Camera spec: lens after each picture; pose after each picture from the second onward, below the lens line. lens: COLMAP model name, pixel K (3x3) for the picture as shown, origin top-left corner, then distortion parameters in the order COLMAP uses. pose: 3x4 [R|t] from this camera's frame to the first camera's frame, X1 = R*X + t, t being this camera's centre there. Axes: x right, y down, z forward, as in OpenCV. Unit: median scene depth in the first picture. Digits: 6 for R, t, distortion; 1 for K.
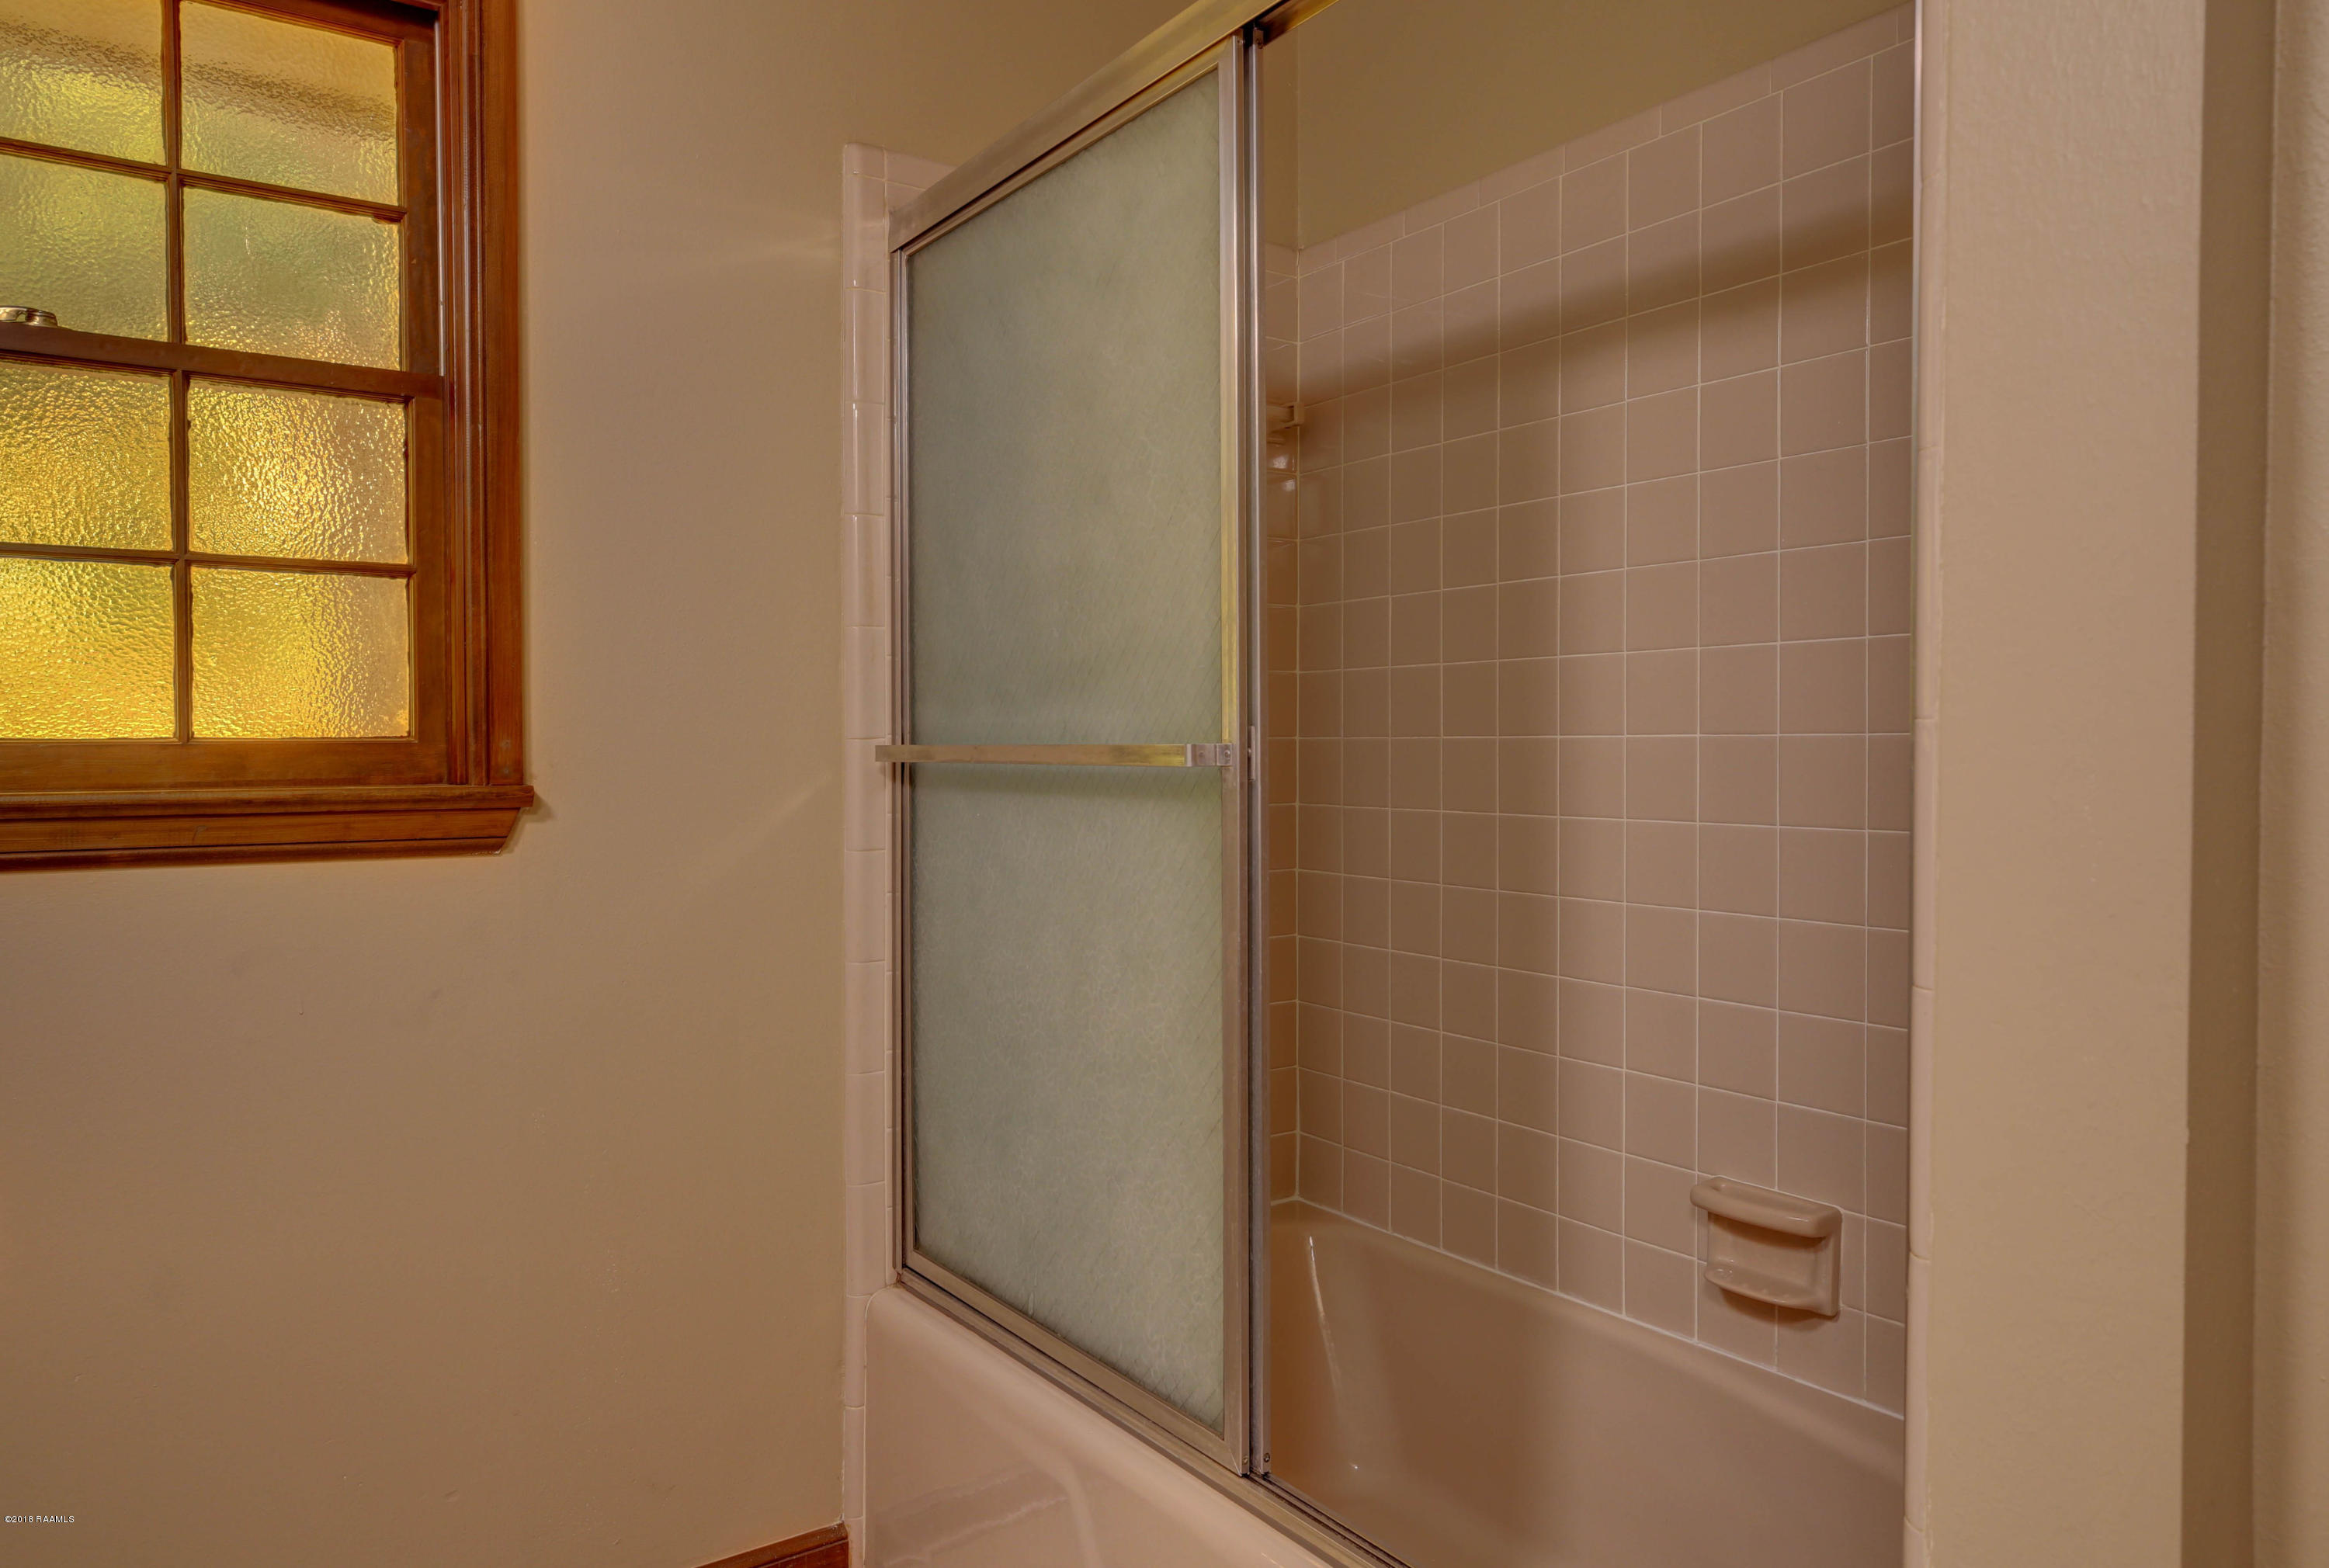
lens RADIAL K [[1508.3, 0, 1165.2], [0, 1508.3, 760.5], [0, 0, 1]] dist [0.004324, 0.002124]
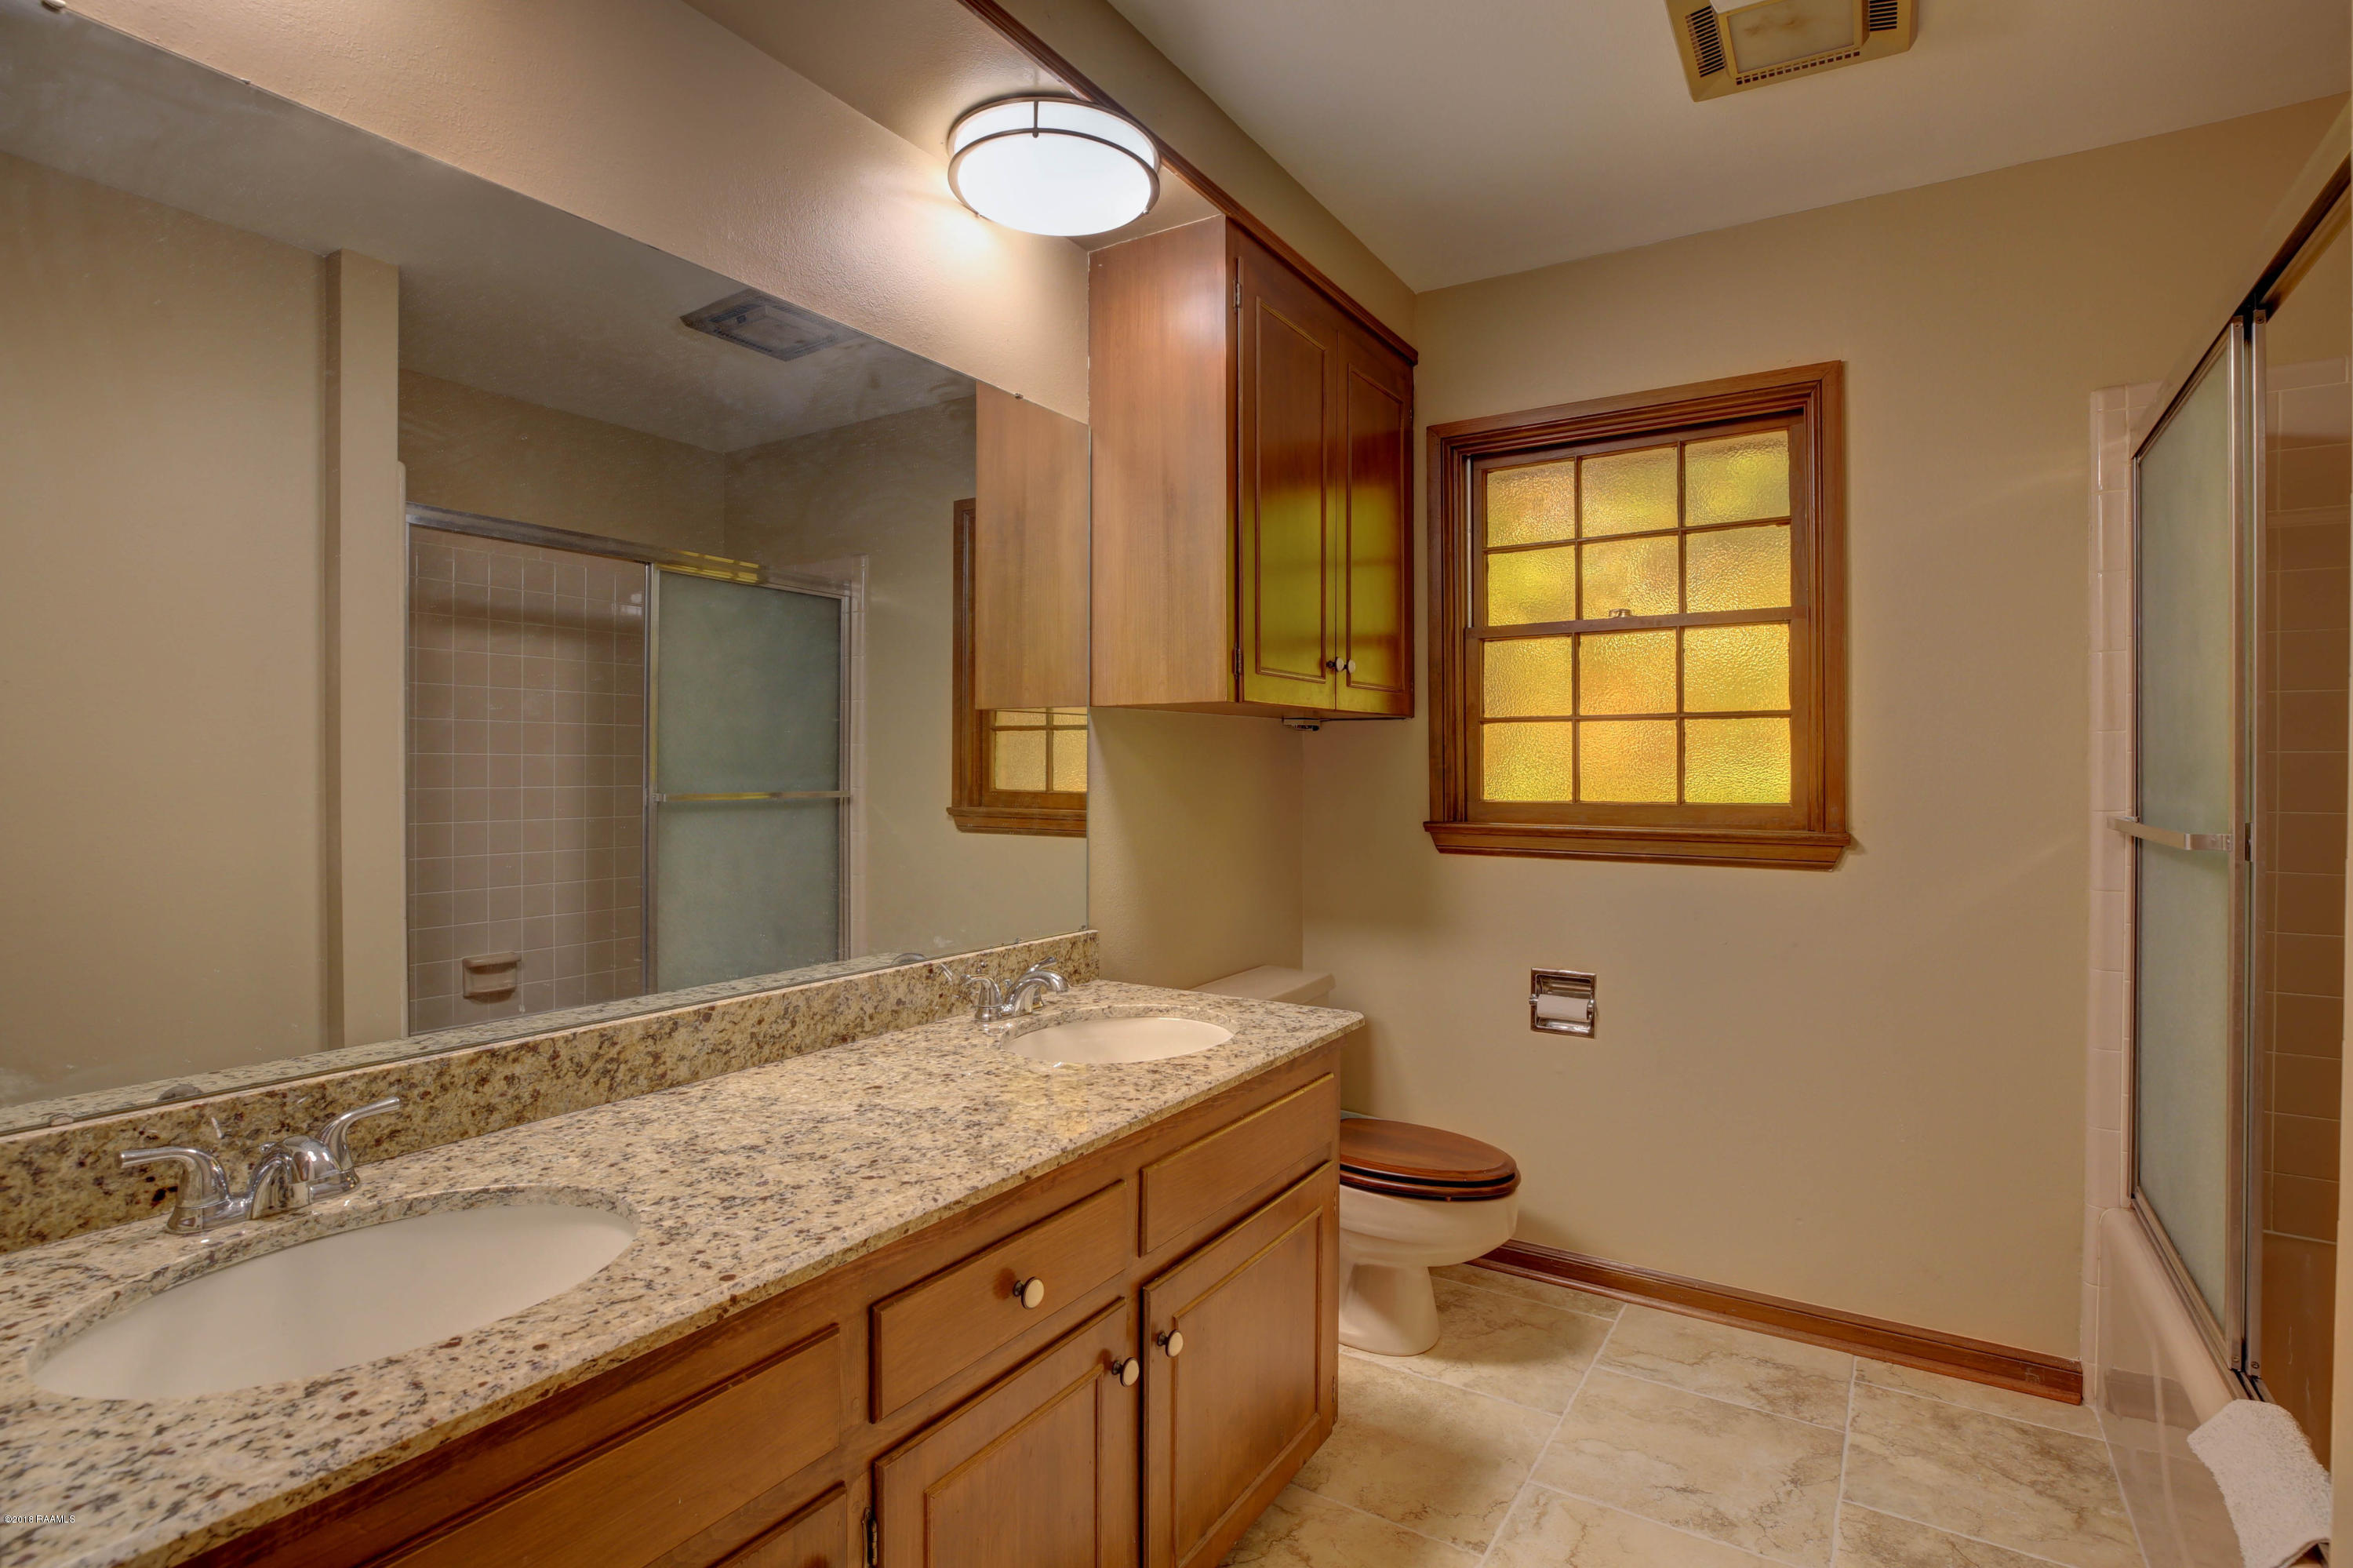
lens RADIAL K [[1183.9, 0, 1174.9], [0, 1183.9, 773.5], [0, 0, 1]] dist [-0.001294, -0.000378]
pose [[0.382102, 0.008341, -0.924082, 0.546611], [-0.010351, 0.999935, 0.004745, -0.051256], [0.924062, 0.007753, 0.382164, -0.244225]]
